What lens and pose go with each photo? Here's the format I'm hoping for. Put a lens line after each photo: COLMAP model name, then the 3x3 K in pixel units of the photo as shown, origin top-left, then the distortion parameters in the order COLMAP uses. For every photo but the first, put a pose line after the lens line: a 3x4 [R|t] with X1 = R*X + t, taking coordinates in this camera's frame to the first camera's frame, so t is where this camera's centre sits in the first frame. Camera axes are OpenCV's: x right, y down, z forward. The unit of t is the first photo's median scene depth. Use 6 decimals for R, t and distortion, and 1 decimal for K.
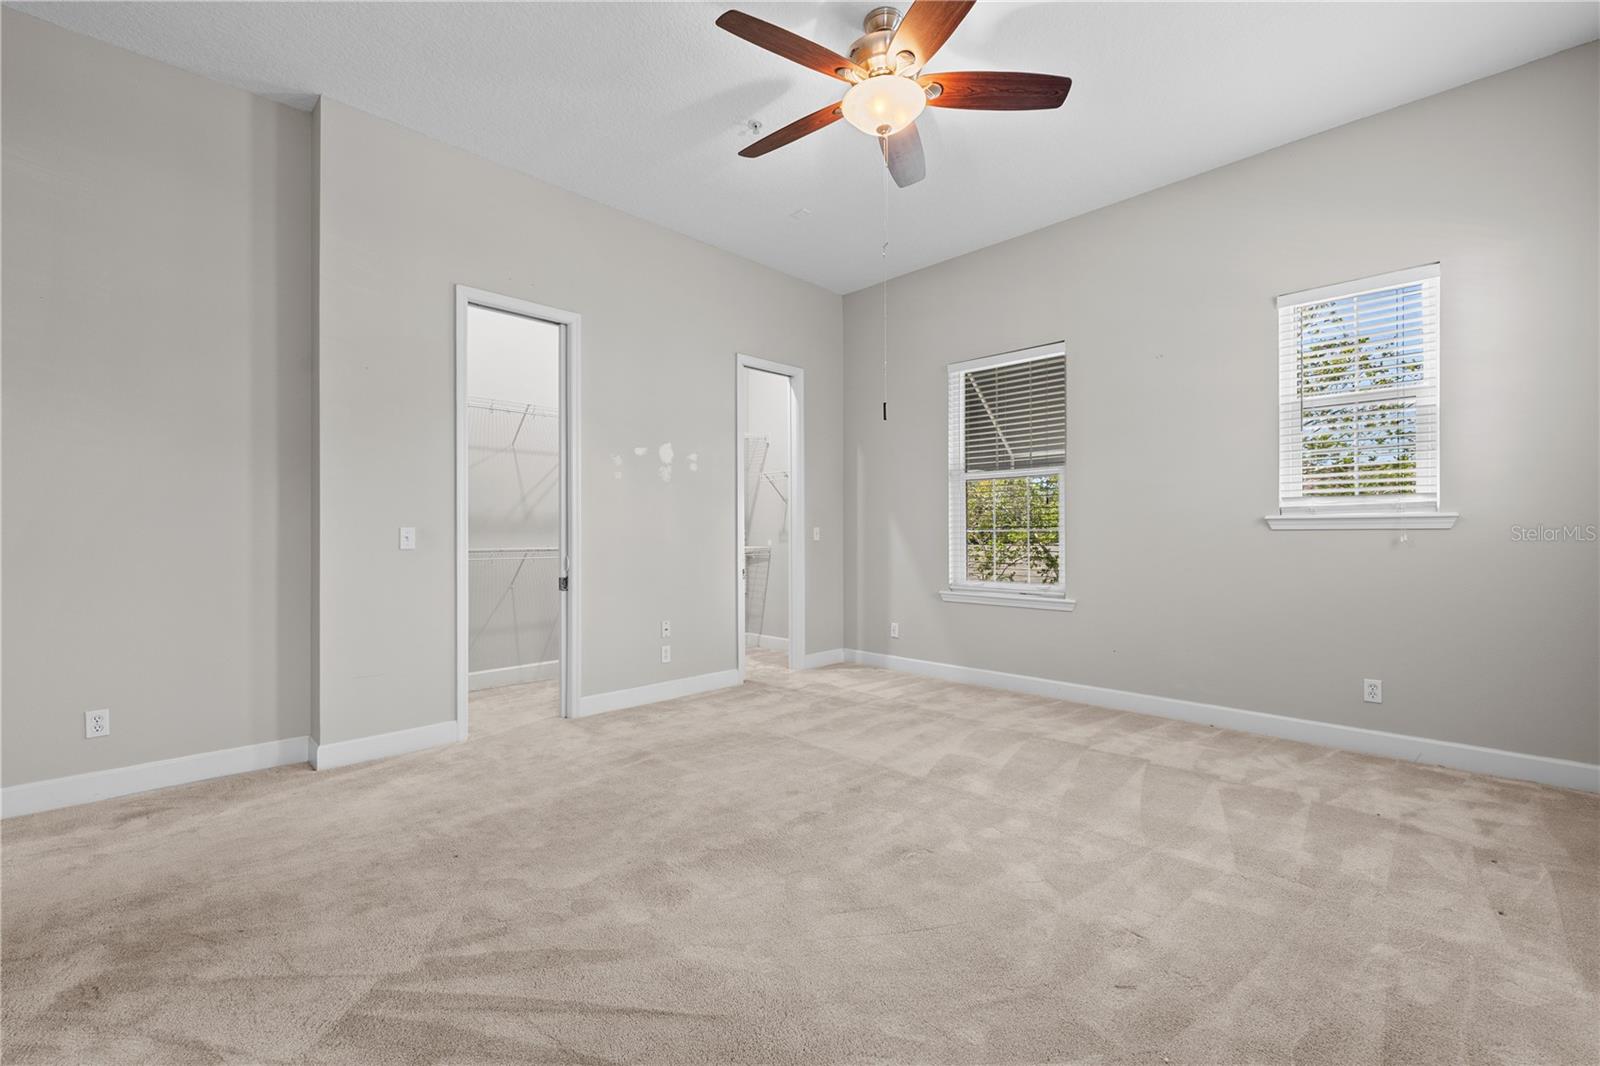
lens RADIAL K [[681.1, 0, 796.0], [0, 681.1, 530.6], [0, 0, 1]] dist [0.002306, 0.000554]
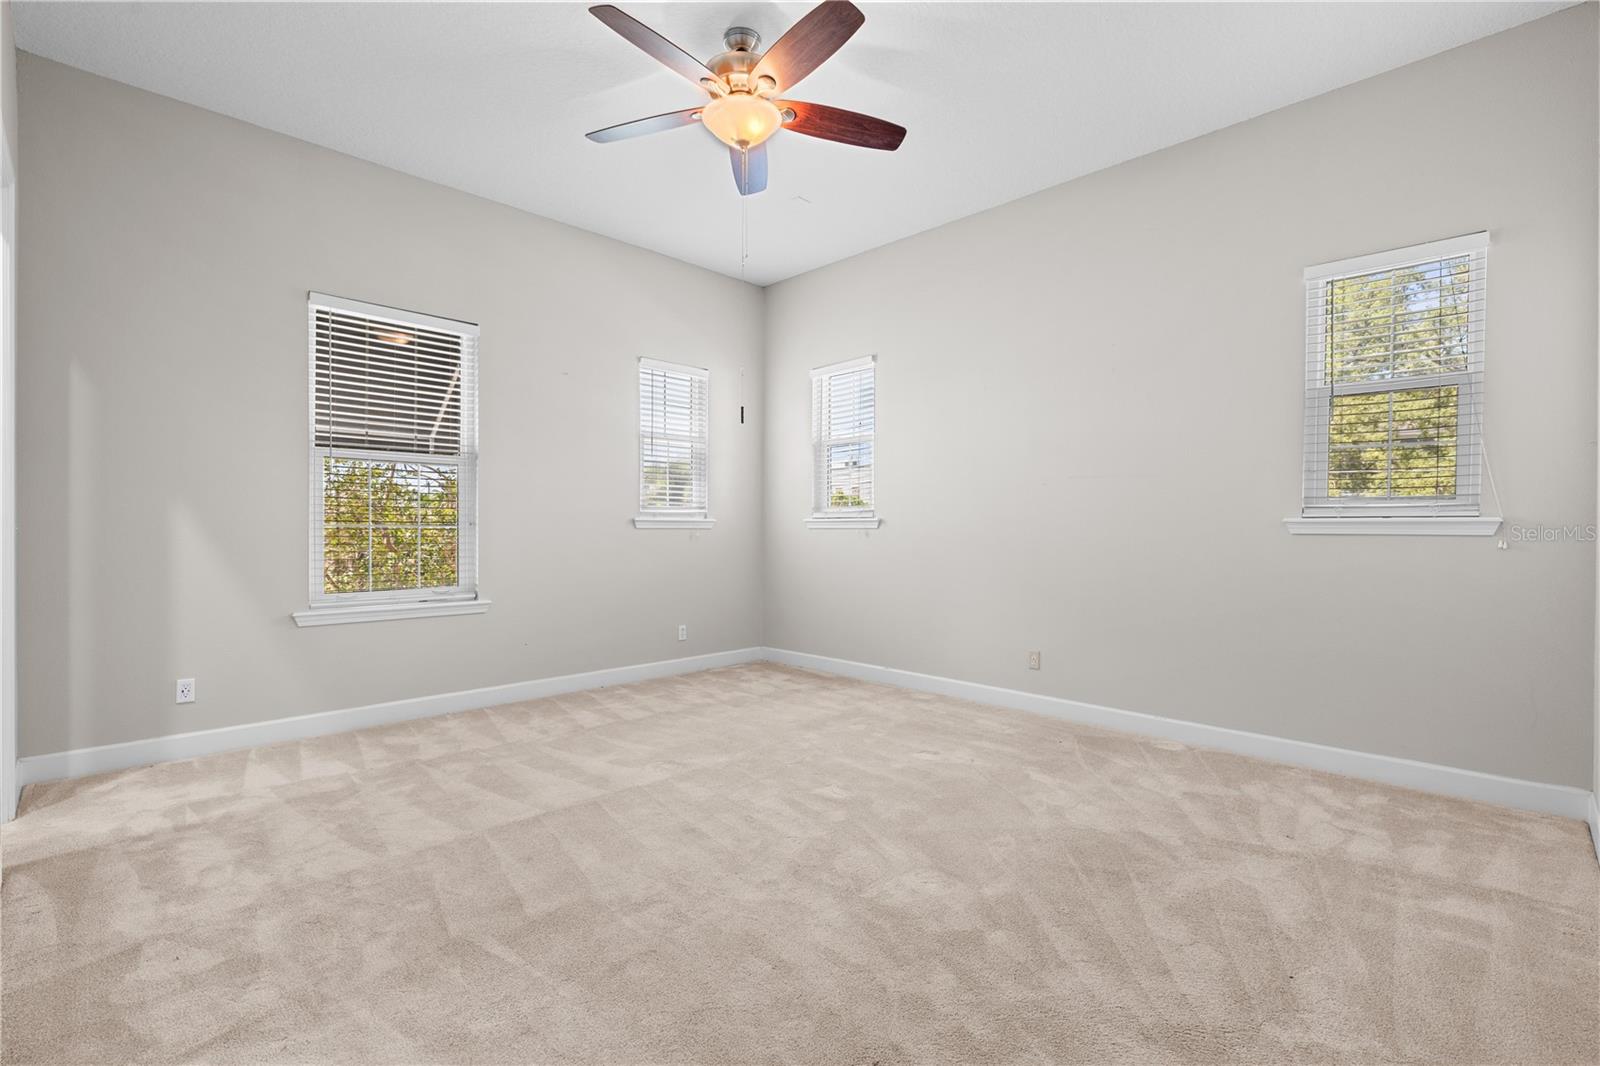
lens RADIAL K [[713.4, 0, 798.3], [0, 713.4, 541.9], [0, 0, 1]] dist [-0.002873, 0.000406]
pose [[0.005318, -0.017036, 0.999841, -0.660315], [-0.009138, 0.999812, 0.017084, -0.001151], [-0.999944, -0.009227, 0.005161, 0.626671]]
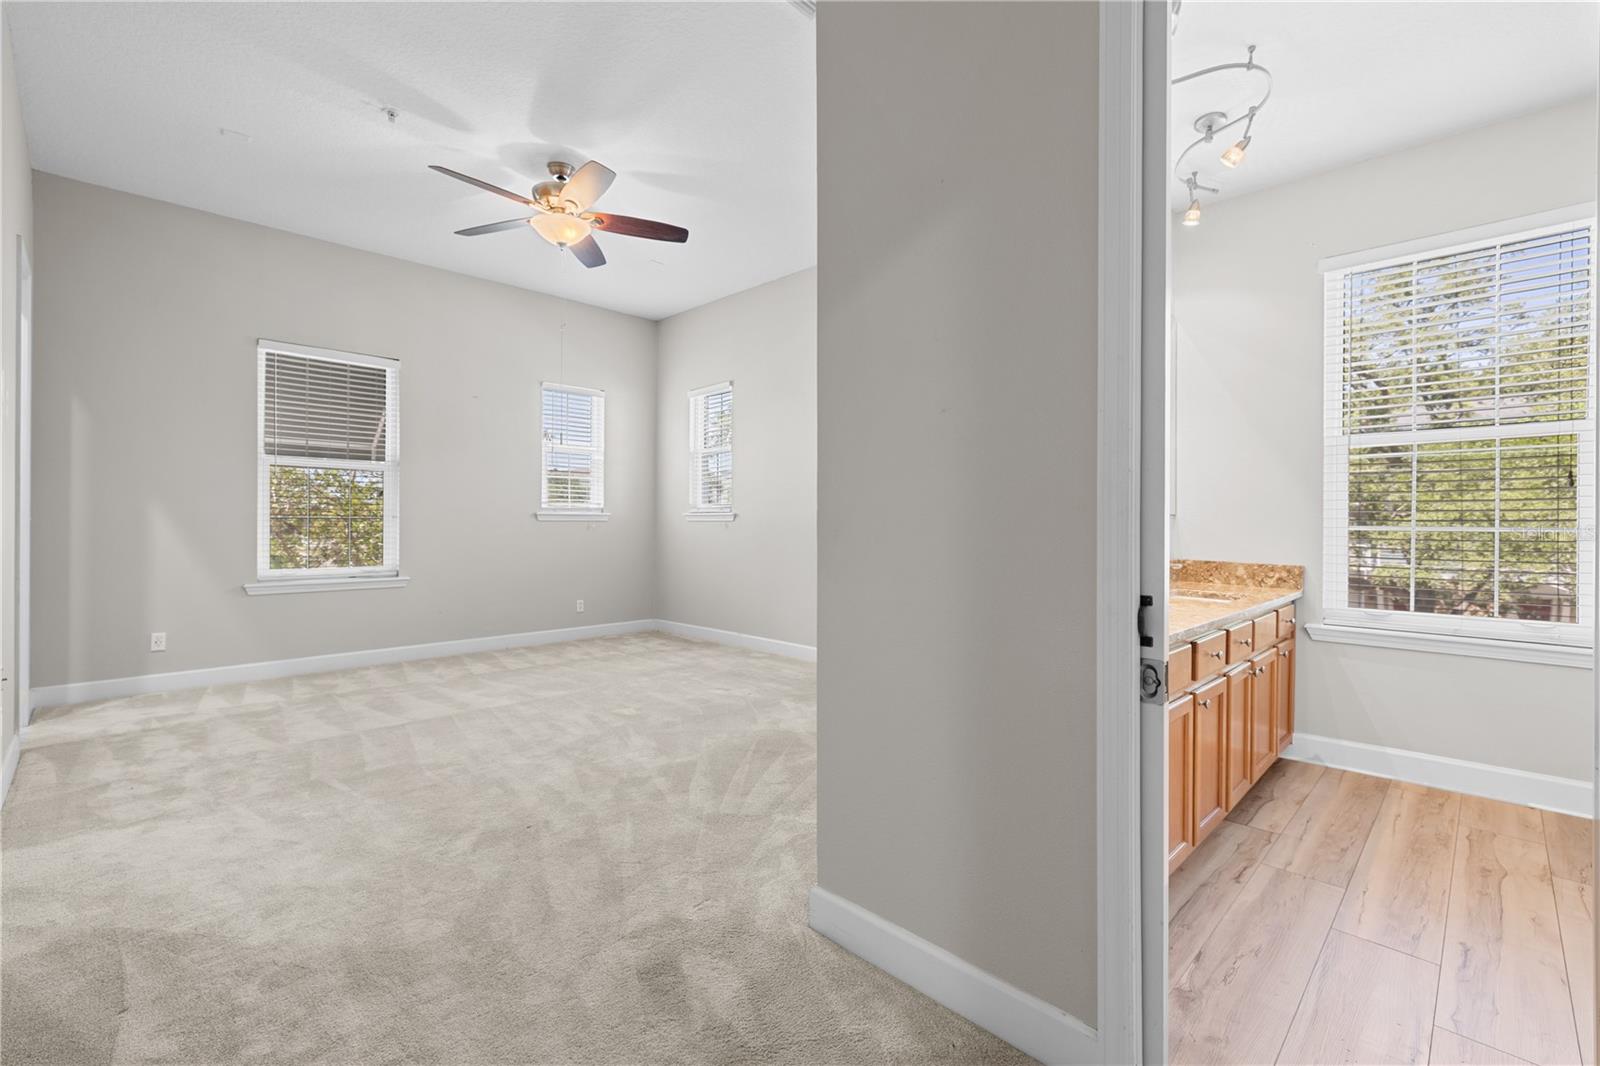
lens RADIAL K [[692.7, 0, 797.1], [0, 692.7, 529.7], [0, 0, 1]] dist [0.005099, 0.000095]
pose [[0.002024, -0.010184, 0.999946, -0.924934], [-0.010283, 0.999895, 0.010204, -0.002940], [-0.999945, -0.010303, 0.001919, 0.340039]]
